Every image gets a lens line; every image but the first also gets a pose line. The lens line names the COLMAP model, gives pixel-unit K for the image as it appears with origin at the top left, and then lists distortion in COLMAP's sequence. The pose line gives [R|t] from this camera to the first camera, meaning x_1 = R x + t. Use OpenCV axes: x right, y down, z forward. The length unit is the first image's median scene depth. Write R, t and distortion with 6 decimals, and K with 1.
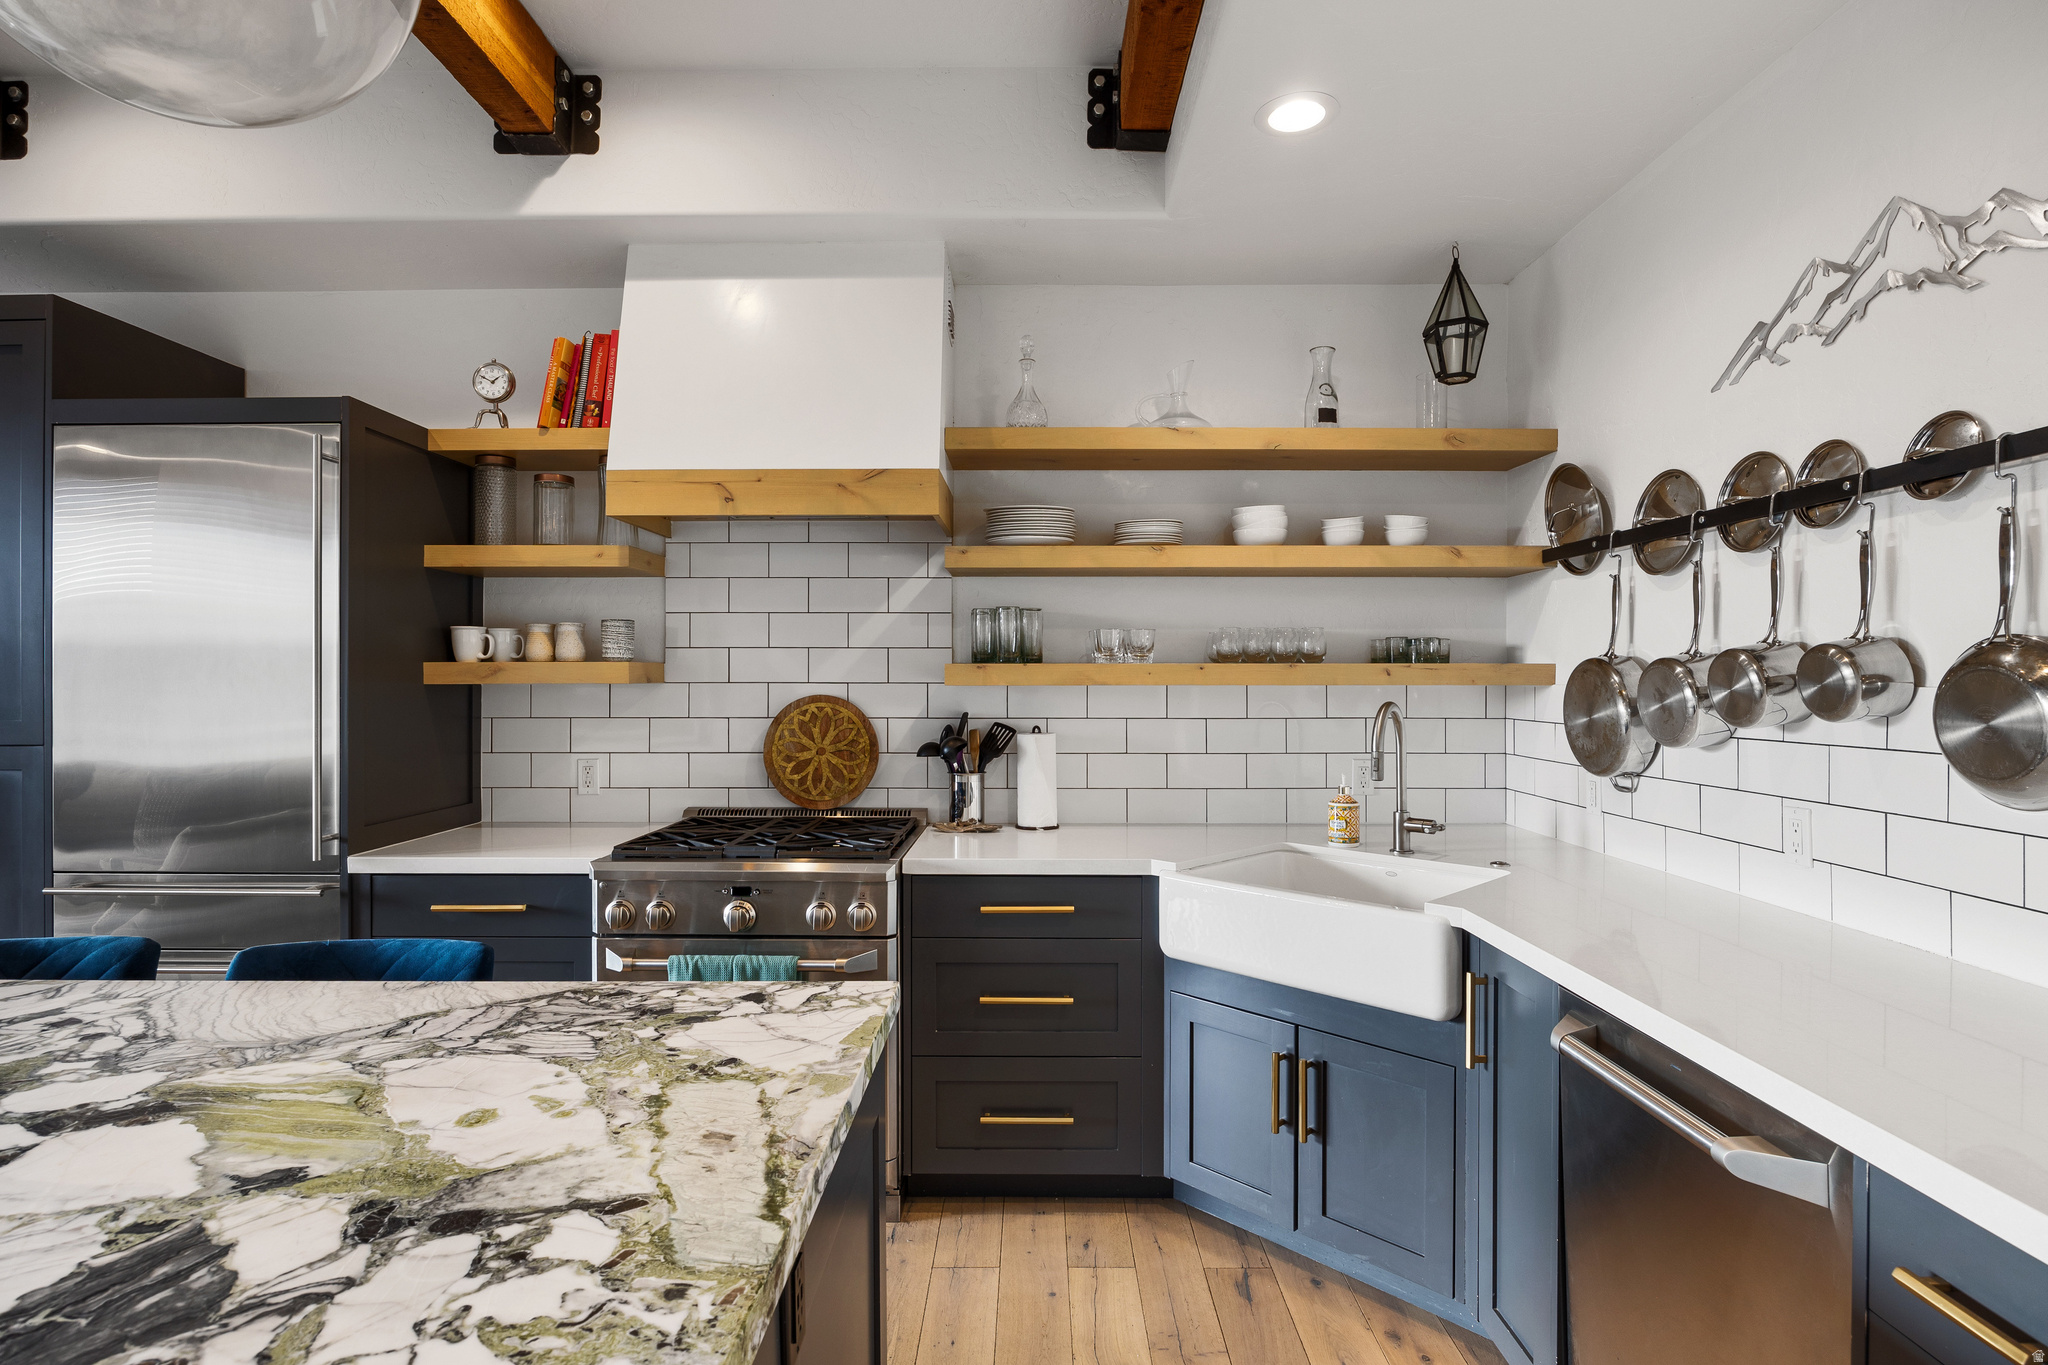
lens RADIAL K [[1036.6, 0, 1030.8], [0, 1036.6, 675.7], [0, 0, 1]] dist [-0.012534, -0.000679]
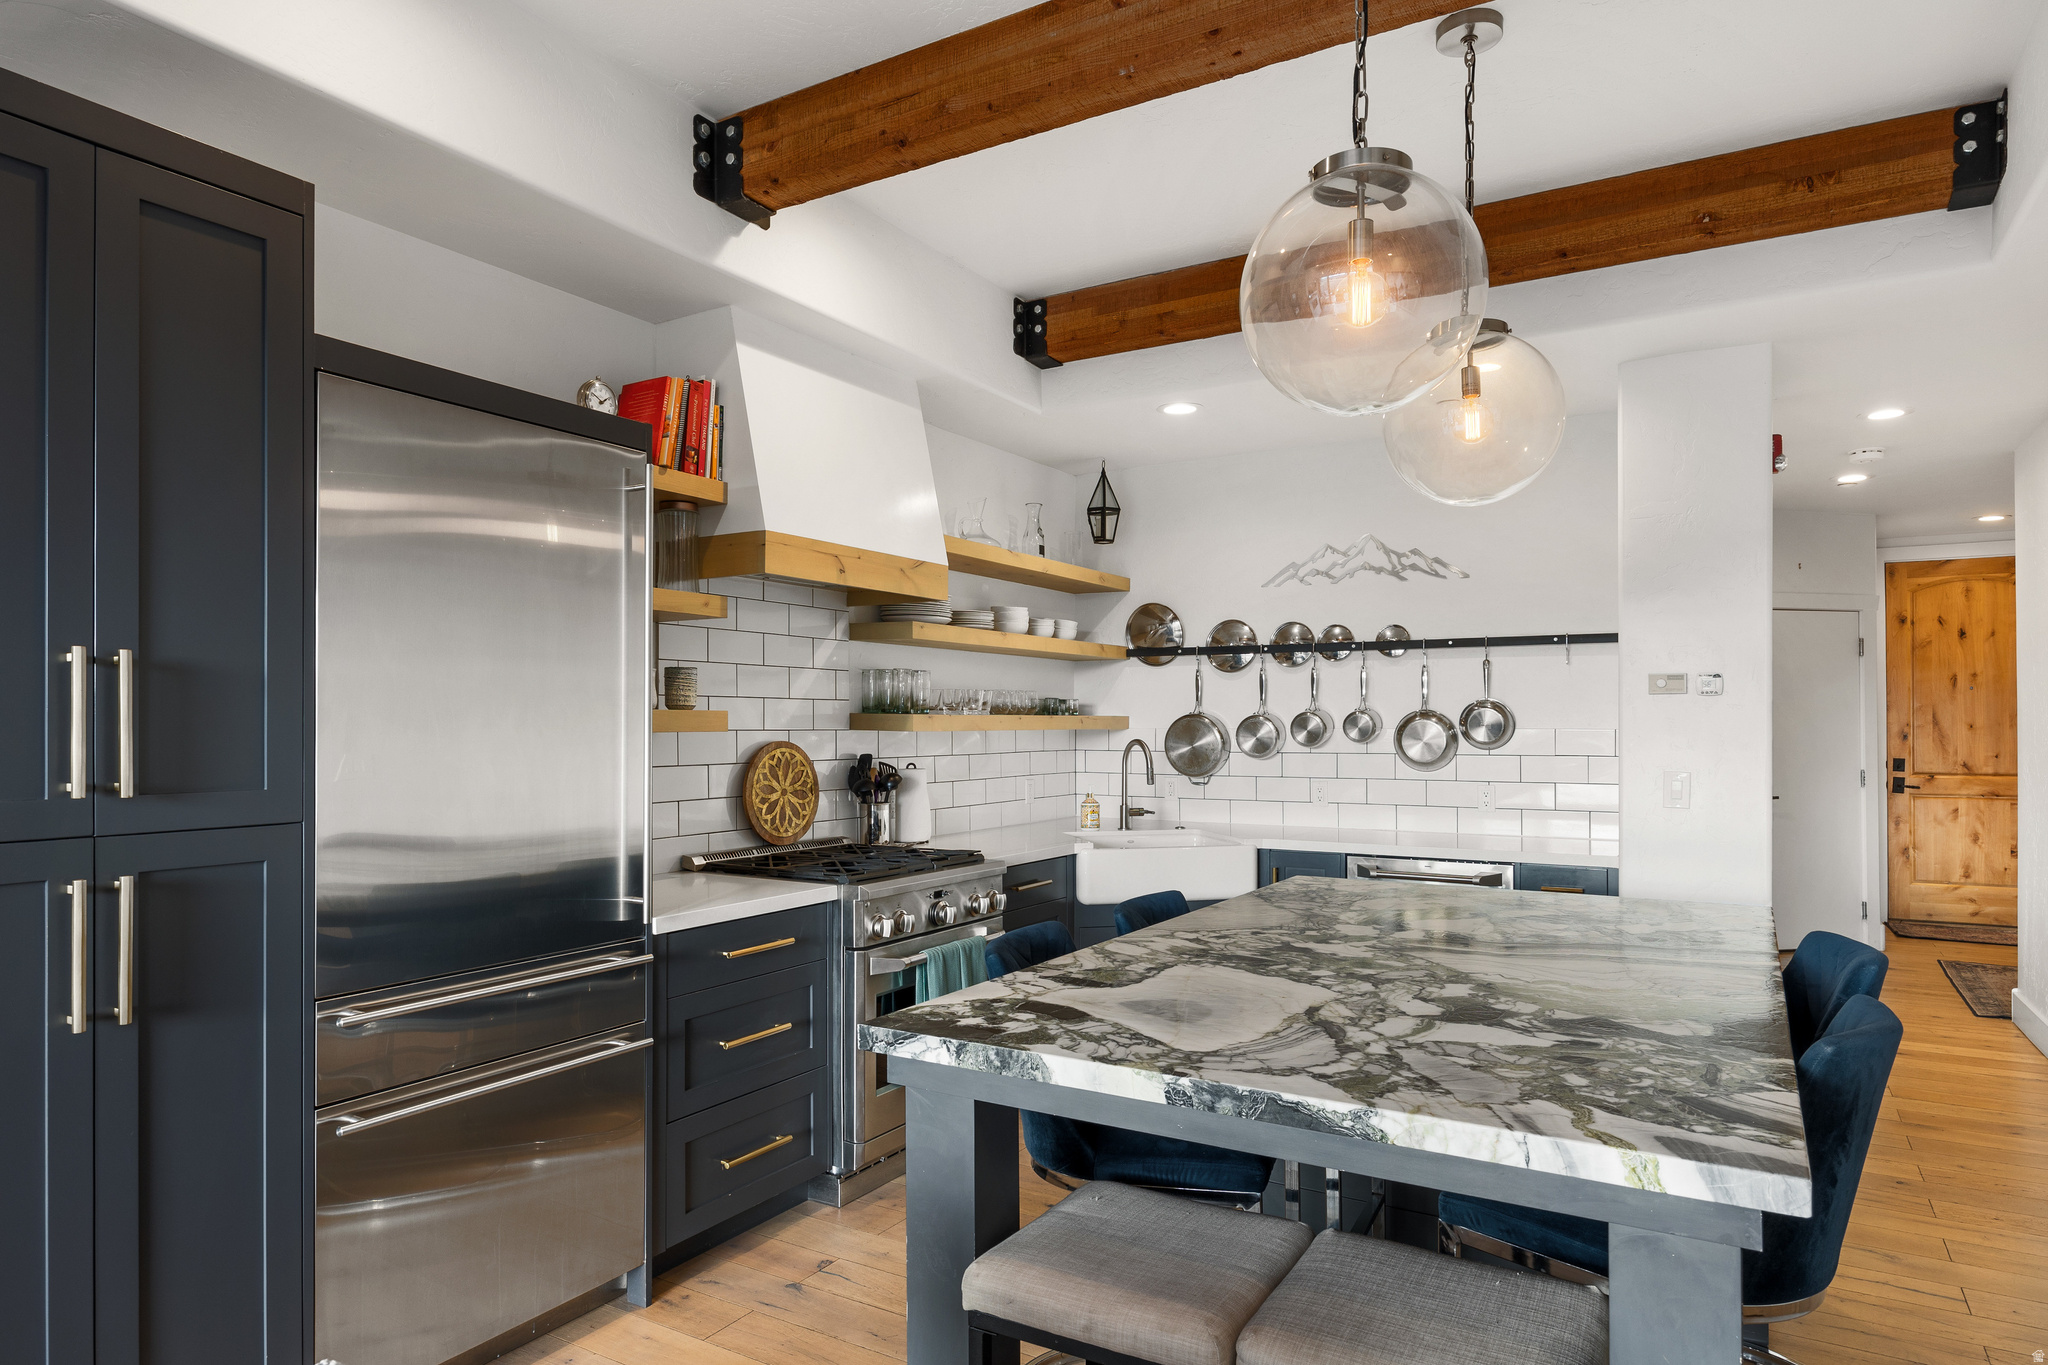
lens RADIAL K [[1178.5, 0, 1014.2], [0, 1178.5, 718.1], [0, 0, 1]] dist [-0.010977, 0.003149]
pose [[0.513607, 0.002653, 0.858022, -1.429292], [-0.001158, 0.999996, -0.002398, -0.004079], [-0.858025, 0.000238, 0.513608, 0.179242]]
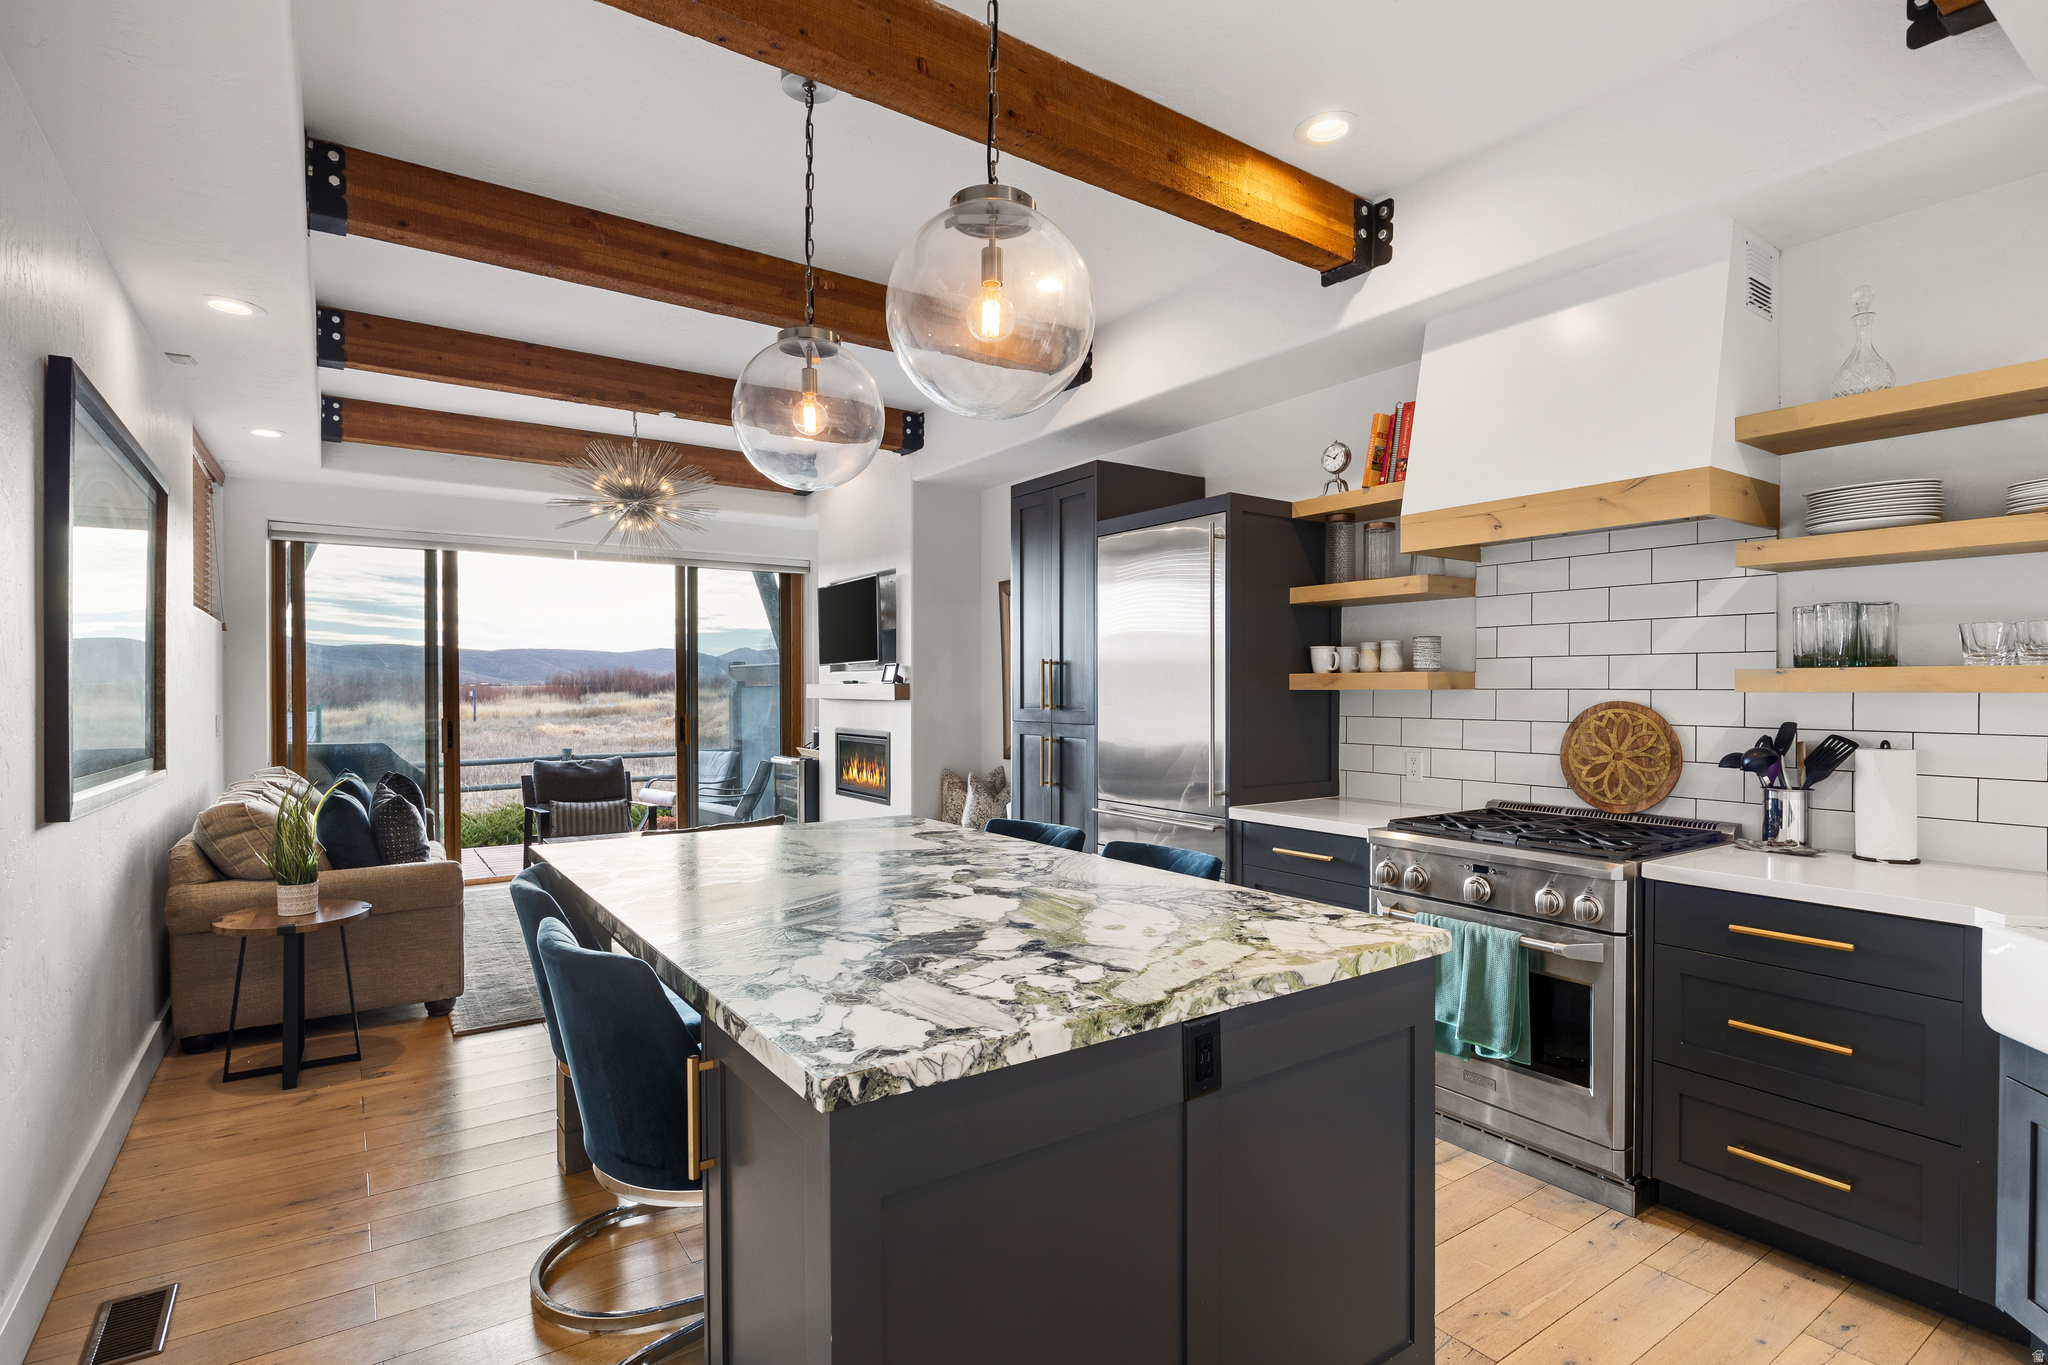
lens RADIAL K [[995.4, 0, 1013.7], [0, 995.4, 691.7], [0, 0, 1]] dist [-0.009041, -0.000809]
pose [[0.565958, 0.003108, -0.824428, 0.329872], [0.002750, 0.999980, 0.005658, 0.002514], [0.824429, -0.005469, 0.565939, -0.054167]]
